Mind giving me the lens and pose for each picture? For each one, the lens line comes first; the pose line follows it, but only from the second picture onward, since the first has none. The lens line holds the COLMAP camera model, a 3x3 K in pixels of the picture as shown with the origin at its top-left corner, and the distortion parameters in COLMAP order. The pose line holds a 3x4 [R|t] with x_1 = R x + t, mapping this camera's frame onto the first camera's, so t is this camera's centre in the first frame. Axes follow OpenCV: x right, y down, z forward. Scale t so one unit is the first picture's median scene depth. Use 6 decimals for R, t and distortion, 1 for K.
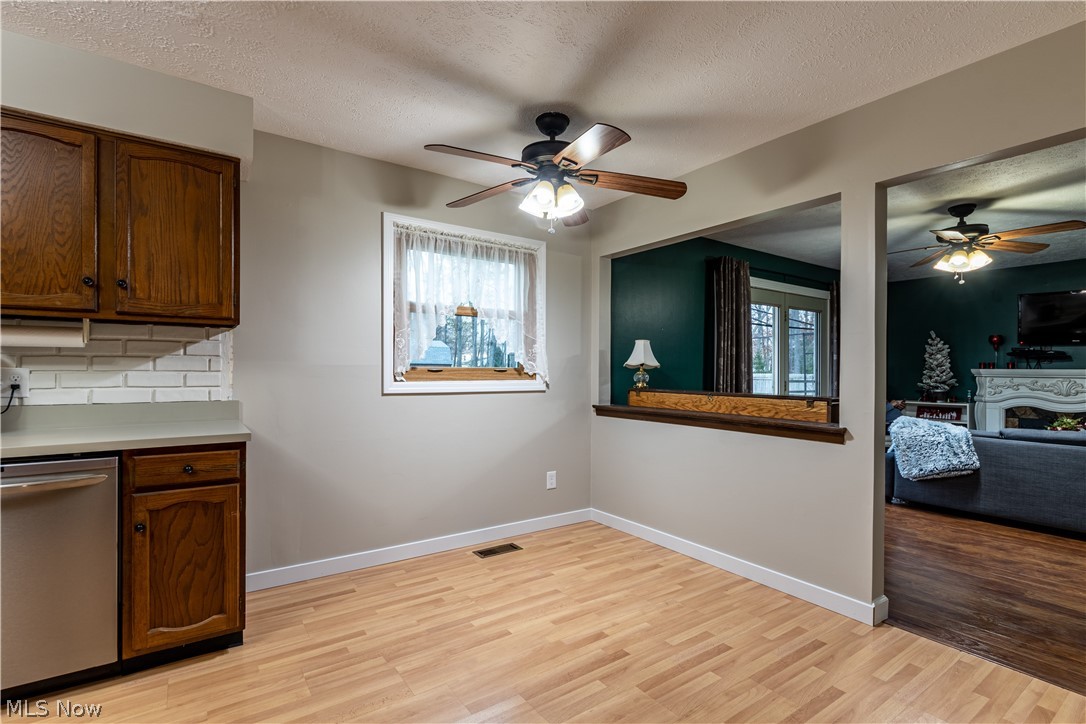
lens RADIAL K [[486.1, 0, 524.5], [0, 486.1, 372.8], [0, 0, 1]] dist [-0.003966, -0.000830]
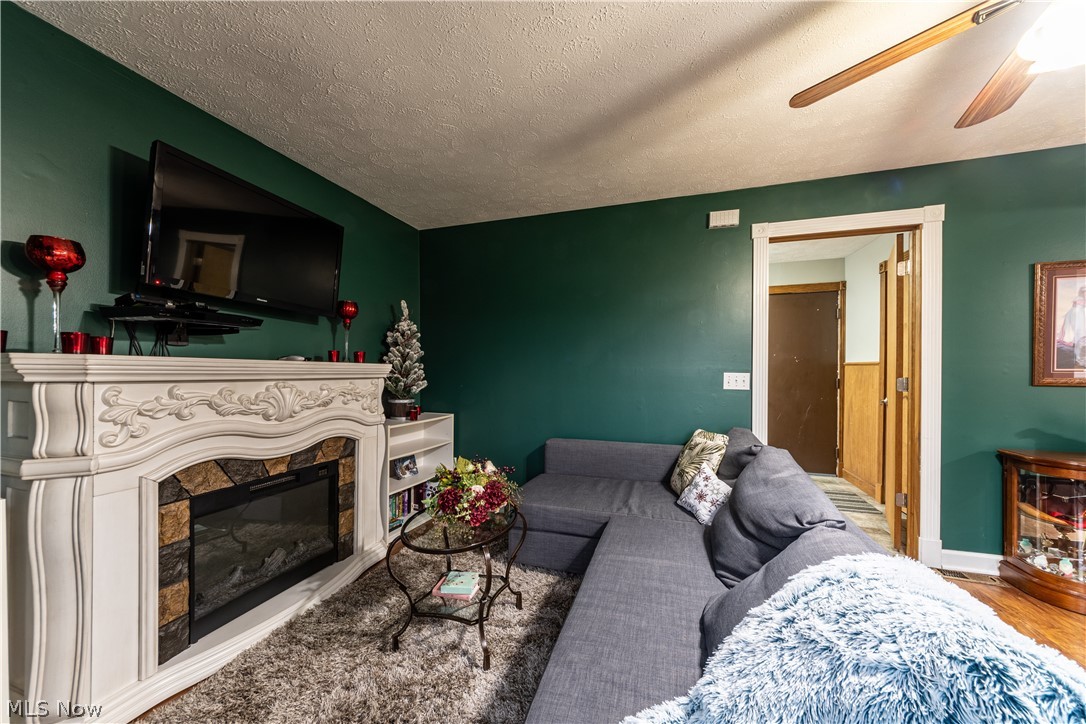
lens RADIAL K [[390.3, 0, 542.9], [0, 390.3, 374.0], [0, 0, 1]] dist [-0.000454, -0.000067]
pose [[-0.633514, -0.008746, 0.773682, 0.634208], [-0.002515, 0.999954, 0.009245, 0.001038], [-0.773727, 0.003911, -0.633507, 0.962432]]
